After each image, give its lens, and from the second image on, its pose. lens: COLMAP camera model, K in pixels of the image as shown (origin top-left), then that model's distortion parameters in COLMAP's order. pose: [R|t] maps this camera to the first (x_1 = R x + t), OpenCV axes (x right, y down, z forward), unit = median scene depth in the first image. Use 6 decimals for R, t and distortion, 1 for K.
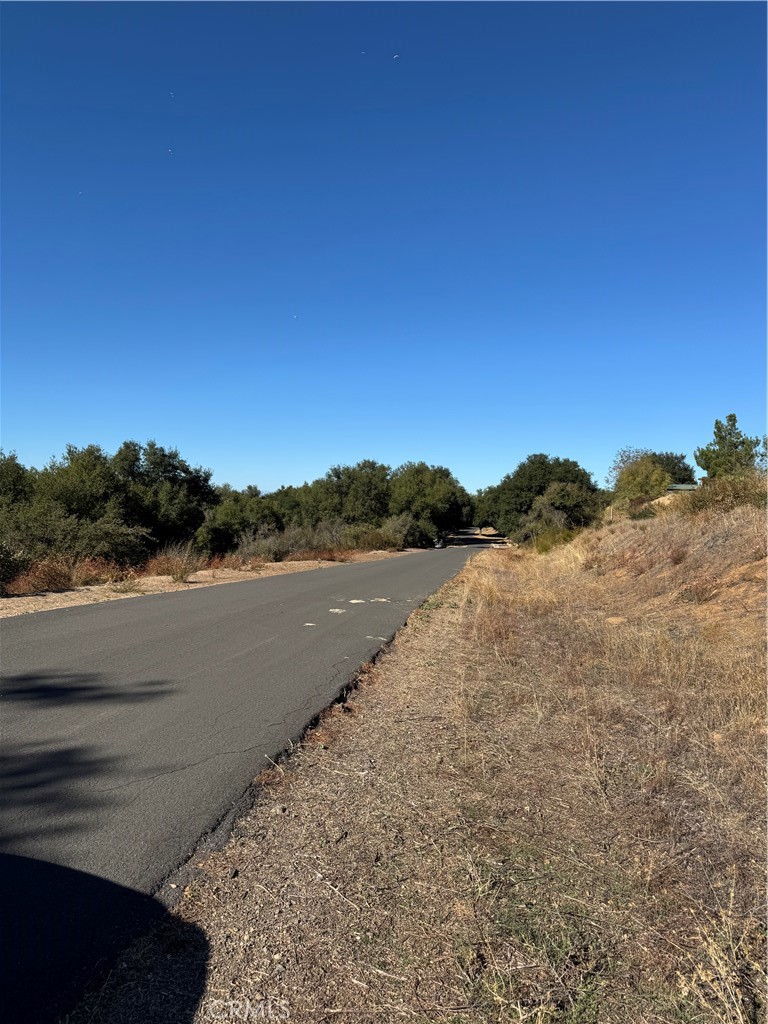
lens RADIAL K [[680.3, 0, 384.0], [0, 680.3, 512.0], [0, 0, 1]] dist [-0.002648, -0.004500]
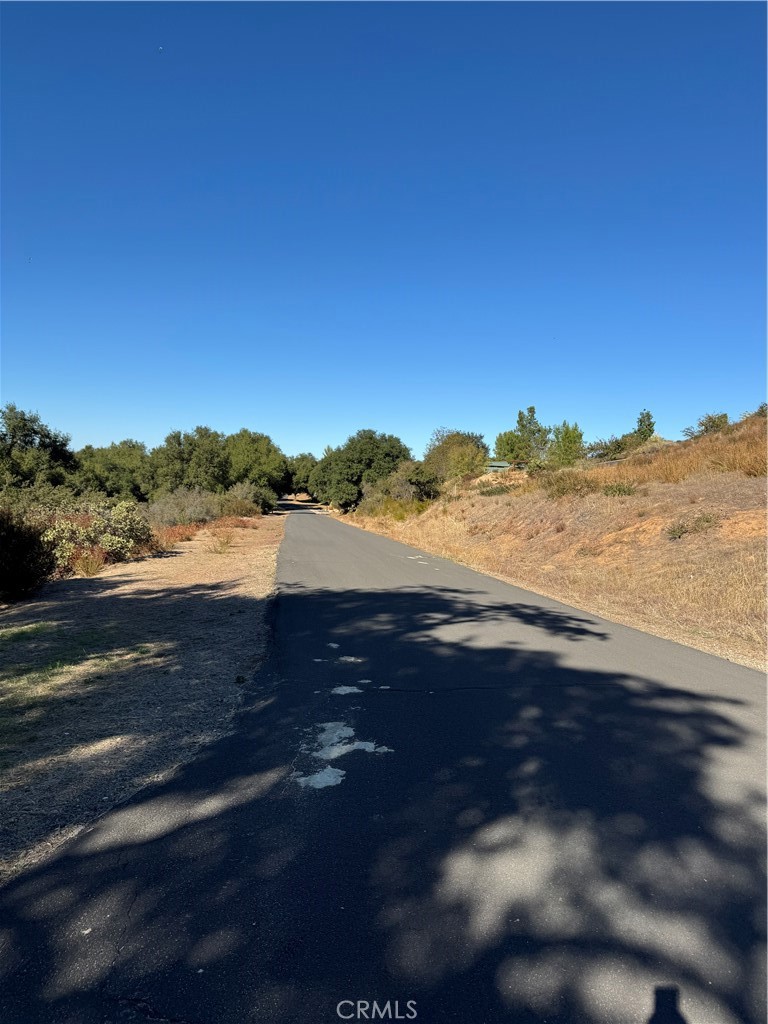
lens RADIAL K [[680.3, 0, 384.0], [0, 680.3, 512.0], [0, 0, 1]] dist [-0.002648, -0.004500]
pose [[0.951798, 0.008030, 0.306619, -0.088201], [-0.024403, 0.998471, 0.049602, -0.007403], [-0.305752, -0.054694, 0.950539, -0.069764]]
